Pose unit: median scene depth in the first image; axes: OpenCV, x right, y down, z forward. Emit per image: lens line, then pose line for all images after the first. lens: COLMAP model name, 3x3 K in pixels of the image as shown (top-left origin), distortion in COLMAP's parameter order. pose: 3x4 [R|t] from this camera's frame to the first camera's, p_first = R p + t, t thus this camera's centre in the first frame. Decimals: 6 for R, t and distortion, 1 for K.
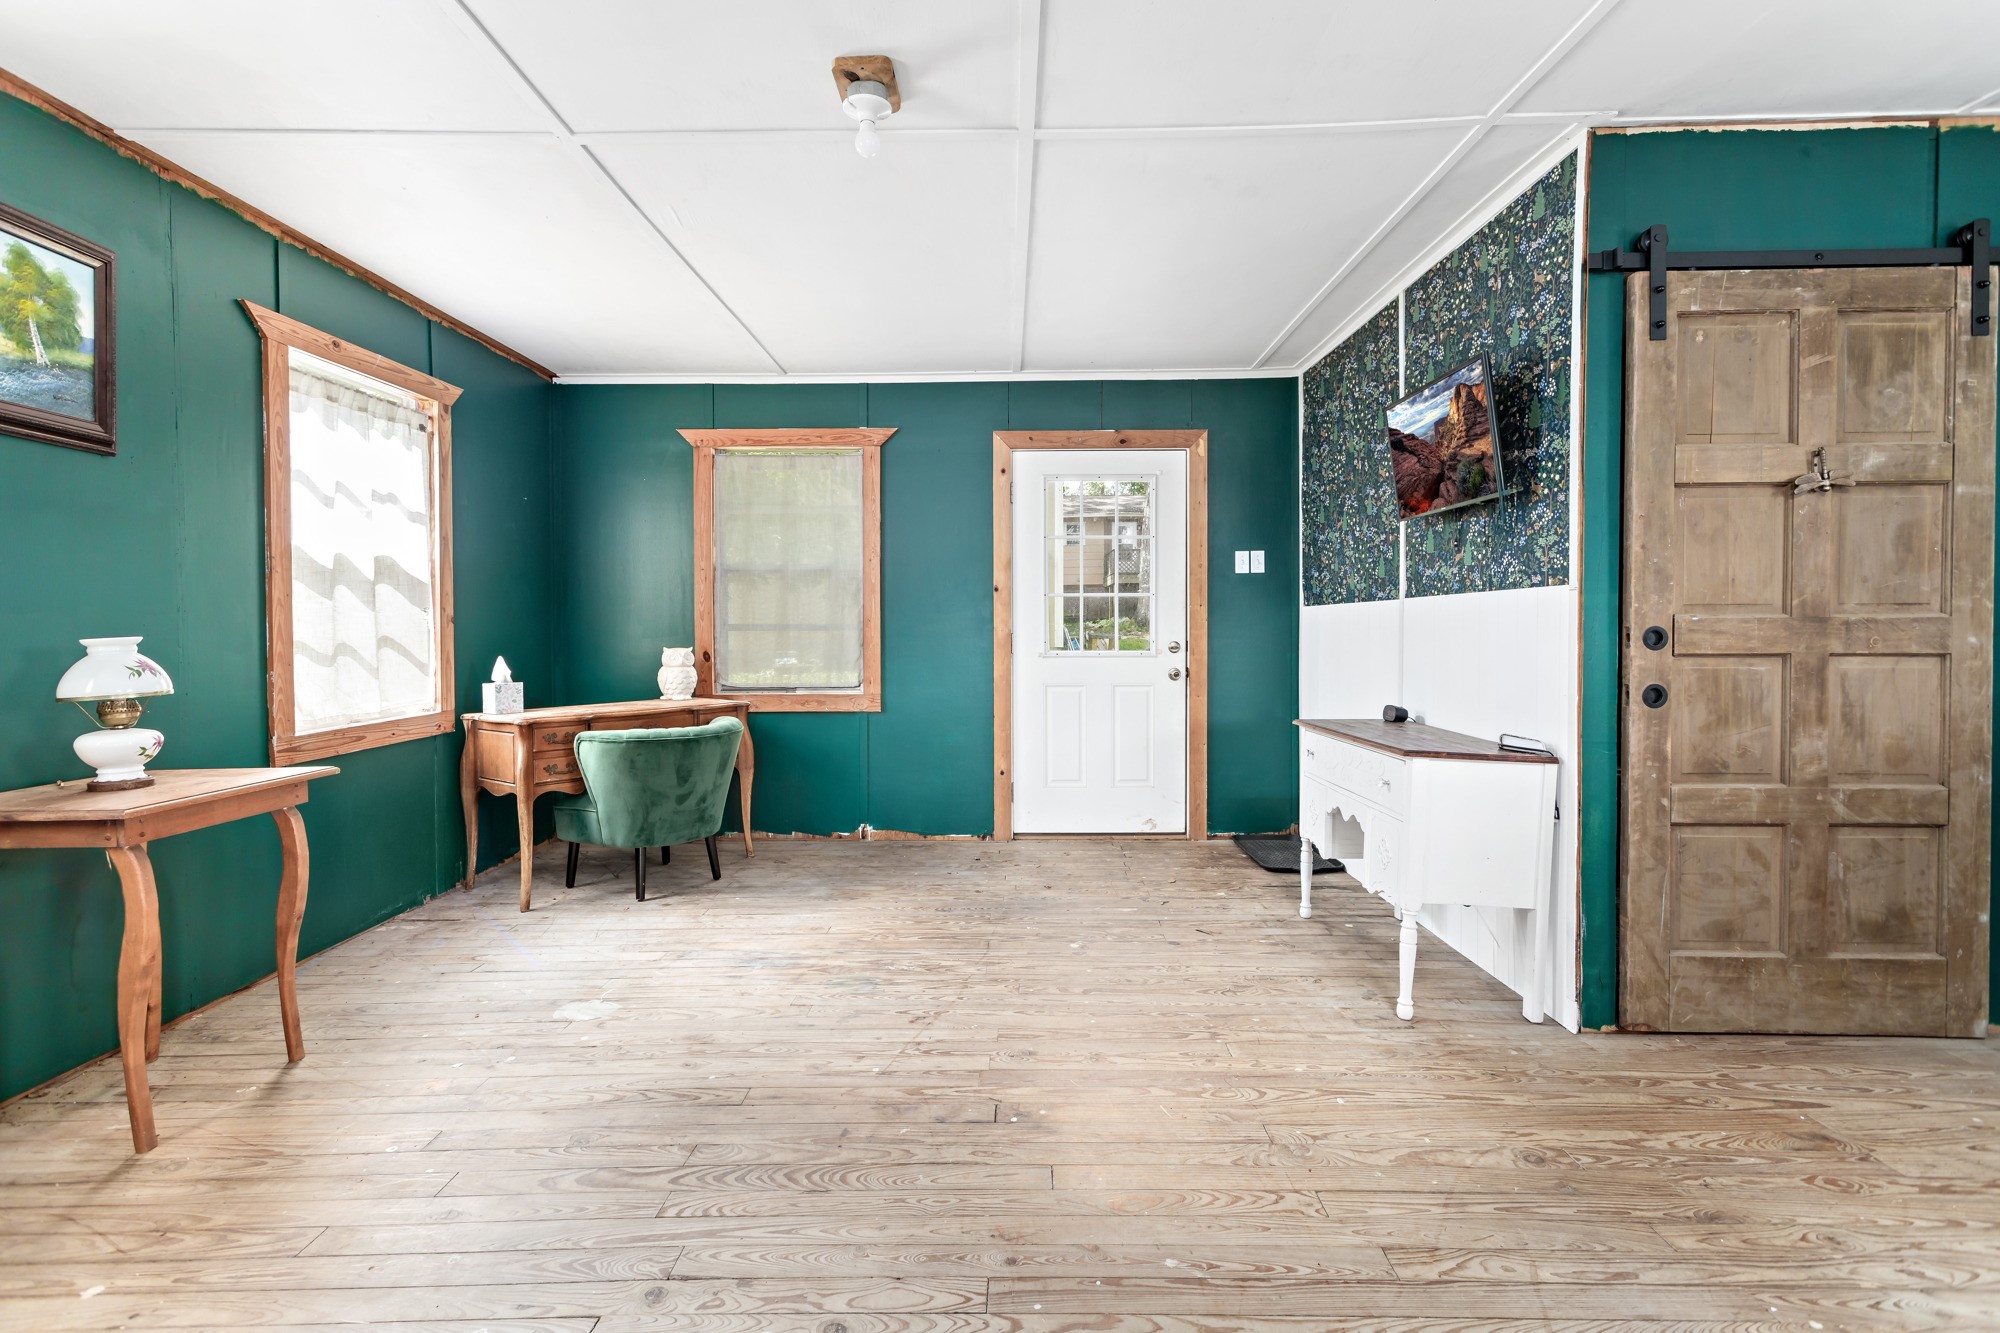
lens RADIAL K [[957.5, 0, 1011.4], [0, 957.5, 648.1], [0, 0, 1]] dist [-0.000771, 0.000003]
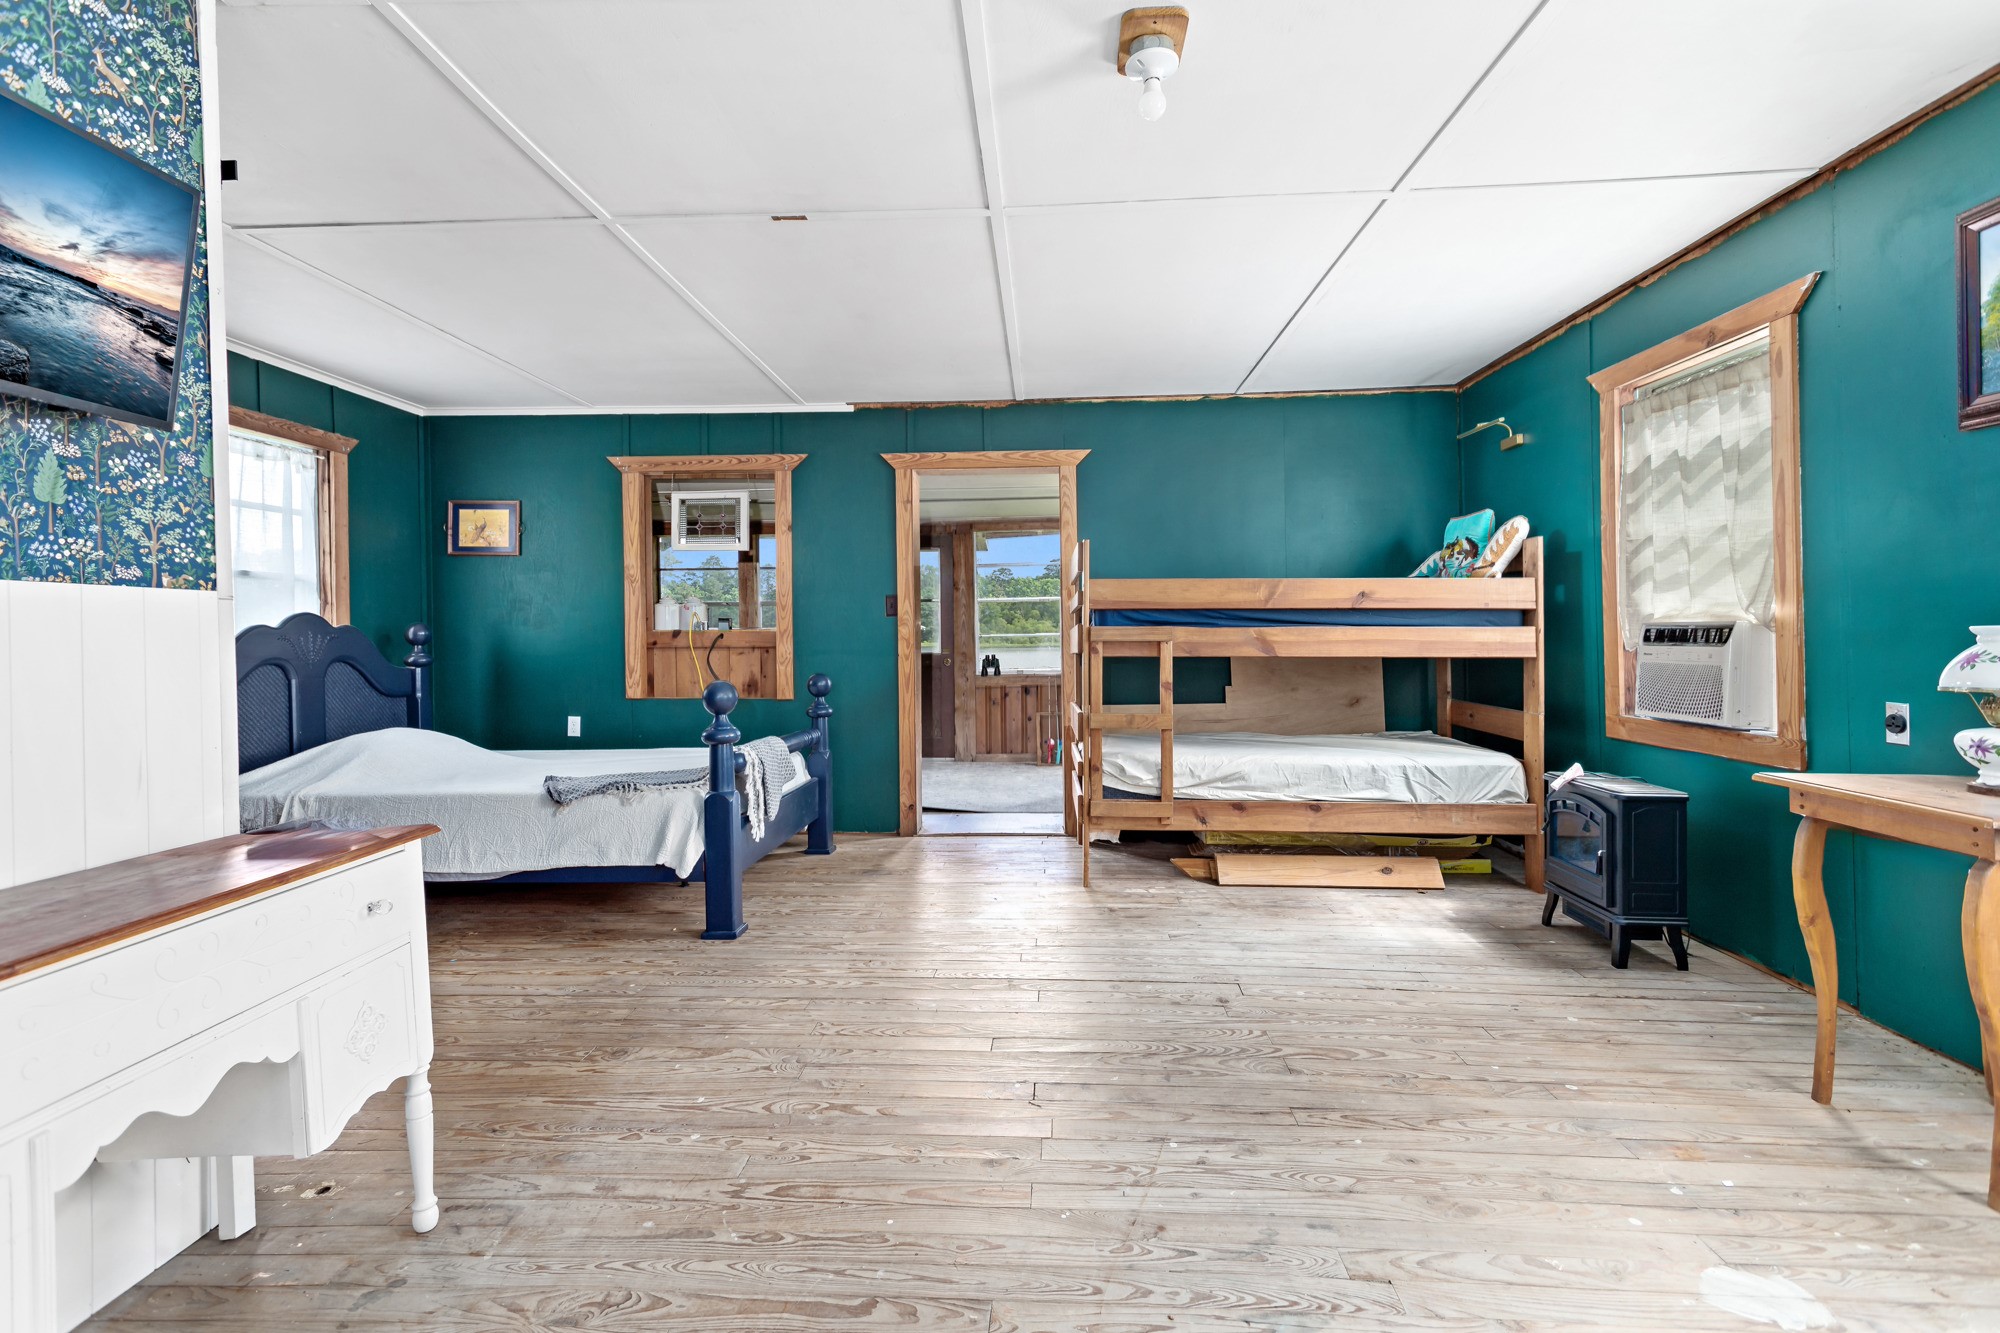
lens RADIAL K [[957.5, 0, 1007.2], [0, 957.5, 656.3], [0, 0, 1]] dist [-0.000771, 0.000003]
pose [[-0.998820, 0.019940, 0.044289, -0.041269], [0.021778, 0.998905, 0.041406, -0.039936], [-0.043414, 0.042322, -0.998160, 1.959007]]
